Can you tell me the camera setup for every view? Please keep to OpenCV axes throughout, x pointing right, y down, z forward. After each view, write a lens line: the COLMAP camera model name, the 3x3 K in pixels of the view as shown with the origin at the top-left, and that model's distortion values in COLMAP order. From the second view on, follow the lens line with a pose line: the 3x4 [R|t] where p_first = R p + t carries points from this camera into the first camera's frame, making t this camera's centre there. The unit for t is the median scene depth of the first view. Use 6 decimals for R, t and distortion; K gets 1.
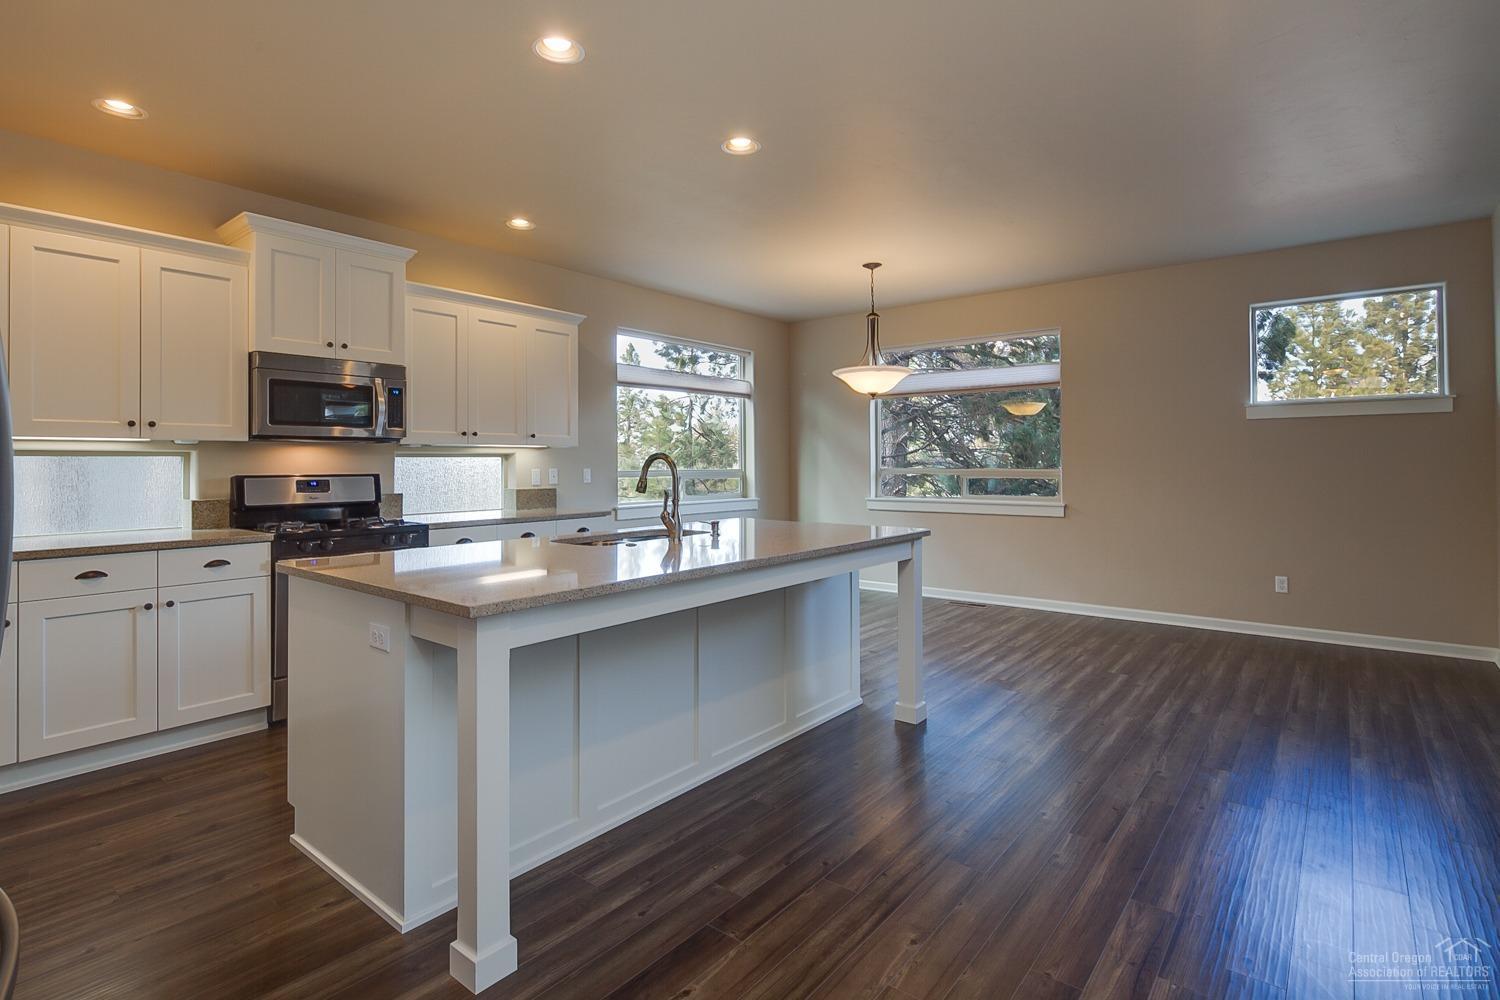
lens RADIAL K [[733.2, 0, 751.4], [0, 733.2, 457.5], [0, 0, 1]] dist [0.003701, -0.000457]
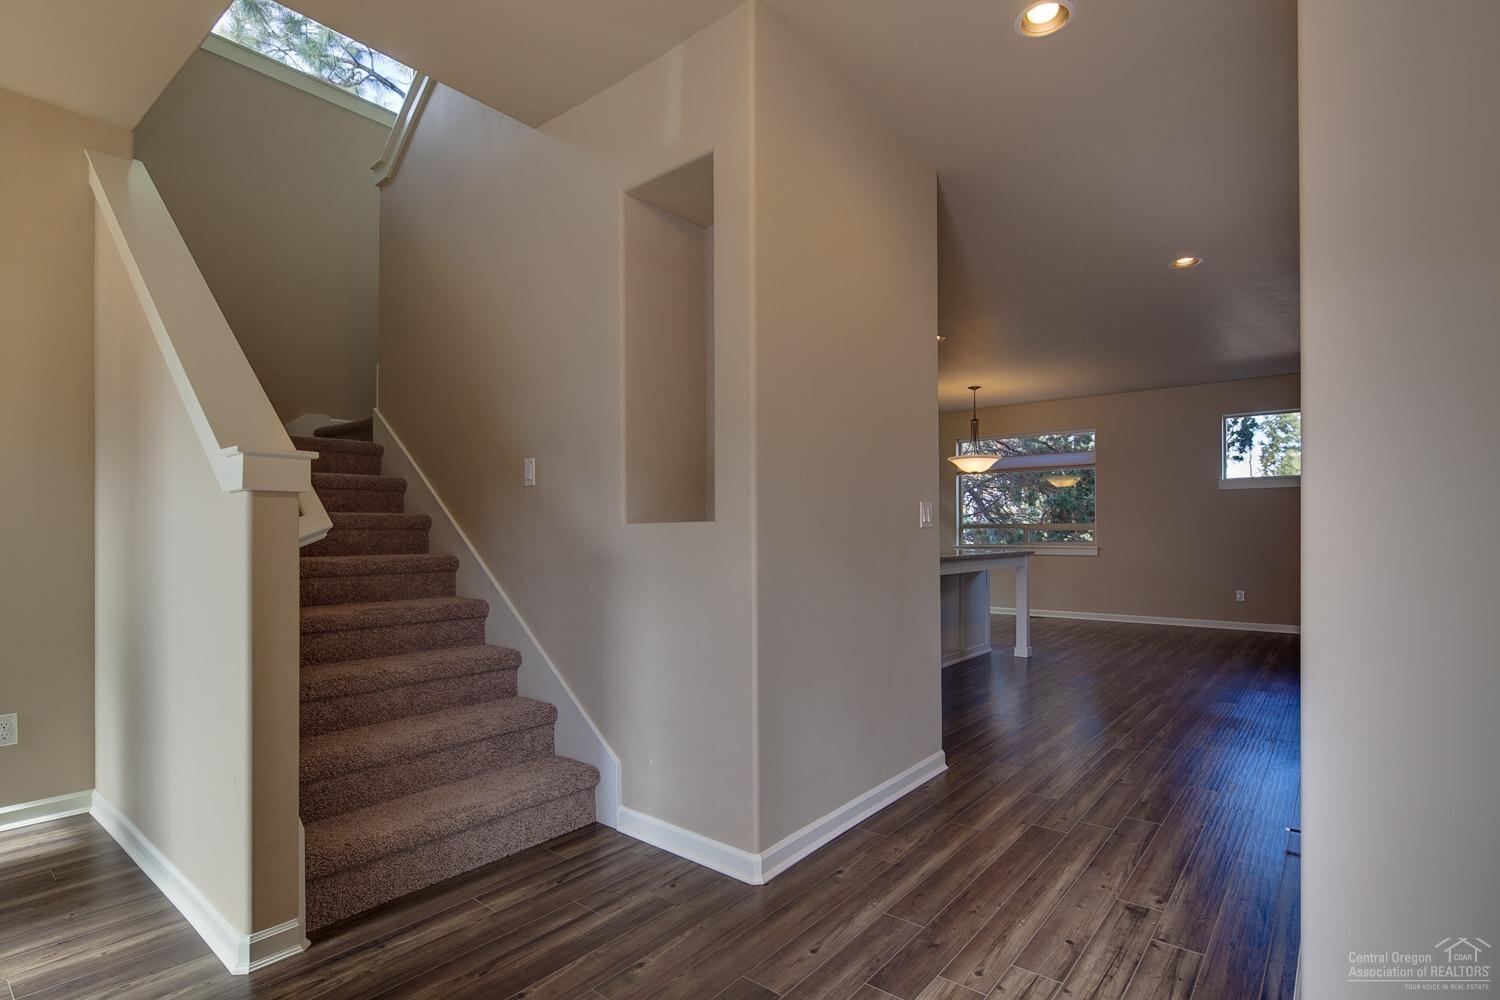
lens RADIAL K [[733.2, 0, 759.7], [0, 733.2, 533.0], [0, 0, 1]] dist [0.003701, -0.000457]
pose [[0.999968, 0.001578, 0.007820, -0.209801], [-0.001623, 0.999982, 0.005753, 0.022389], [-0.007811, -0.005765, 0.999953, -0.372825]]
